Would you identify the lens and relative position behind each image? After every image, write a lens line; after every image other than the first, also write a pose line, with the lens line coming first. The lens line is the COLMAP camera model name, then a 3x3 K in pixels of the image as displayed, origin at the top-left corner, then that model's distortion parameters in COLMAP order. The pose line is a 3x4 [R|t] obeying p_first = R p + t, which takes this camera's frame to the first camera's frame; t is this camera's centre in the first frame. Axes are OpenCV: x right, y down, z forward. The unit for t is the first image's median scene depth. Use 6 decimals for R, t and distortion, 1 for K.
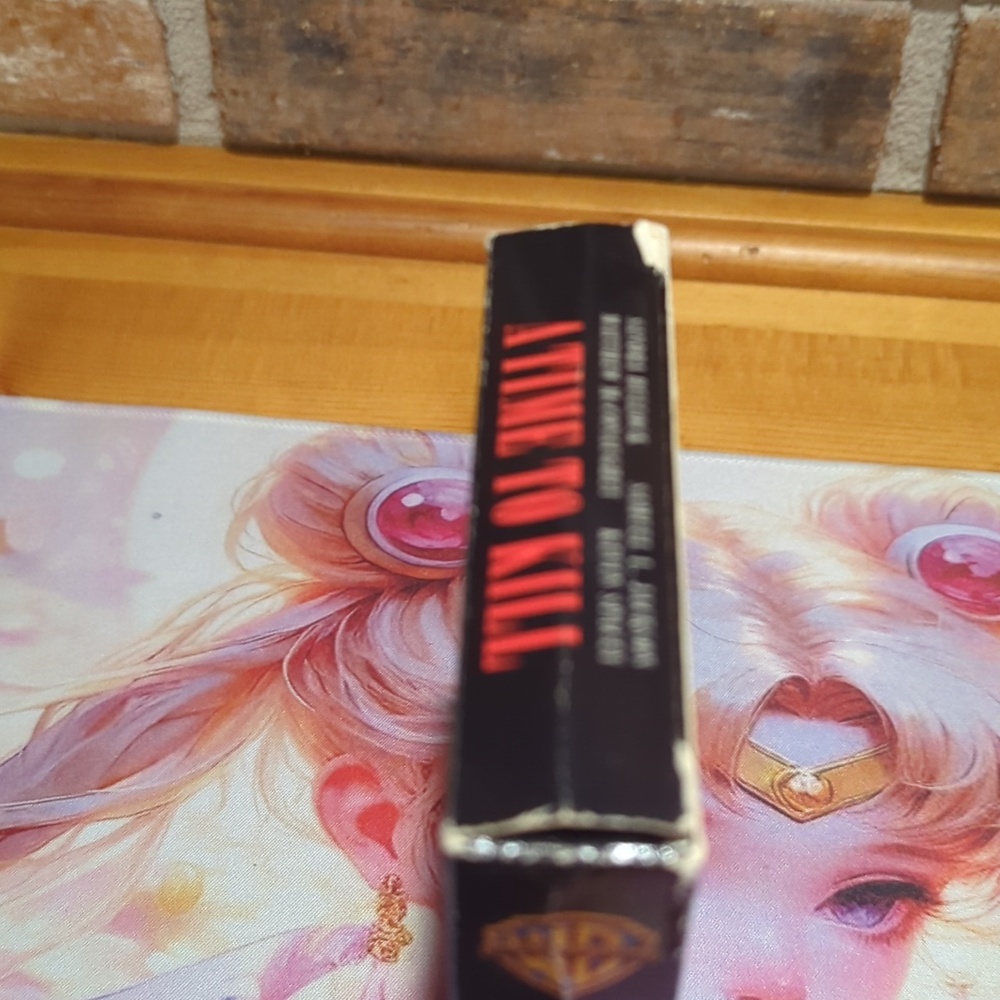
lens RADIAL K [[1616.4, 0, 515.0], [0, 1616.4, 498.9], [0, 0, 1]] dist [0.043750, -0.146563]
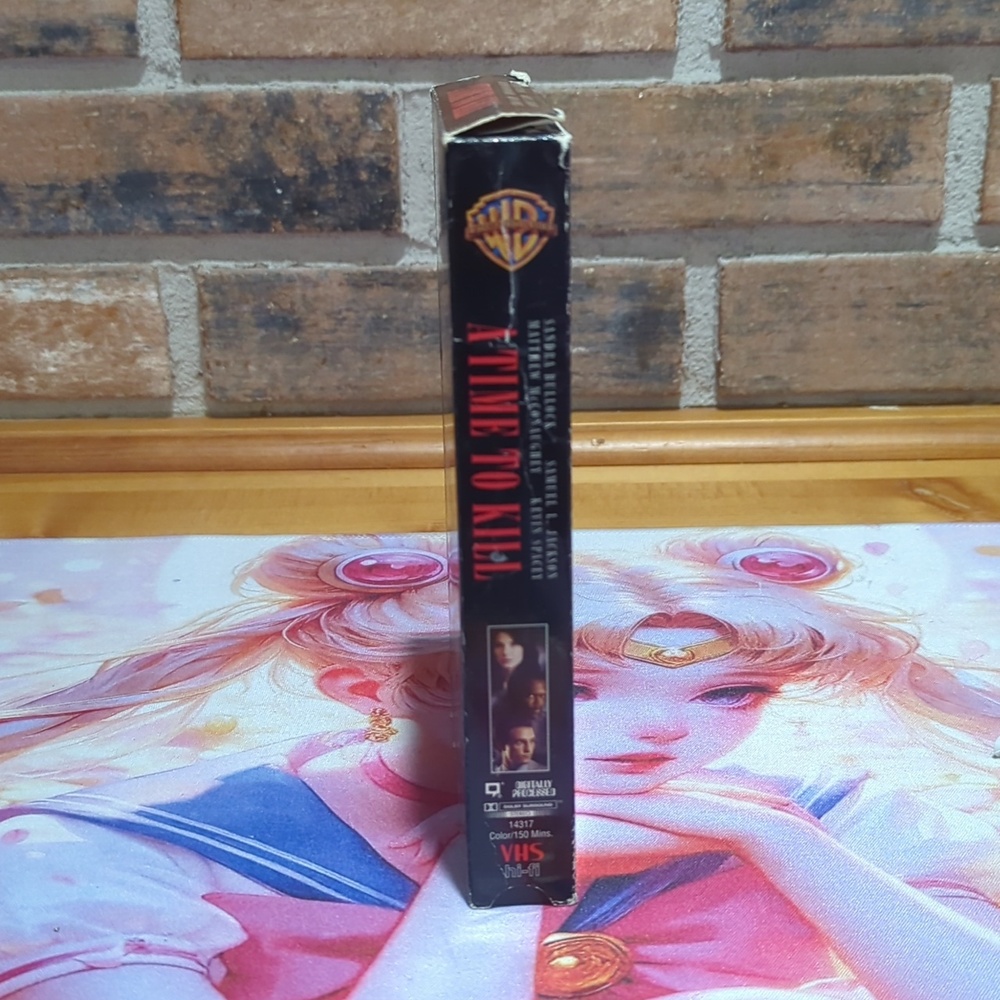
lens RADIAL K [[1529.0, 0, 509.9], [0, 1529.0, 484.4], [0, 0, 1]] dist [0.164359, -0.824437]
pose [[0.994252, -0.062226, 0.087130, -0.052758], [0.092788, 0.906813, -0.411193, 0.473333], [-0.053424, 0.416914, 0.907375, -0.191912]]
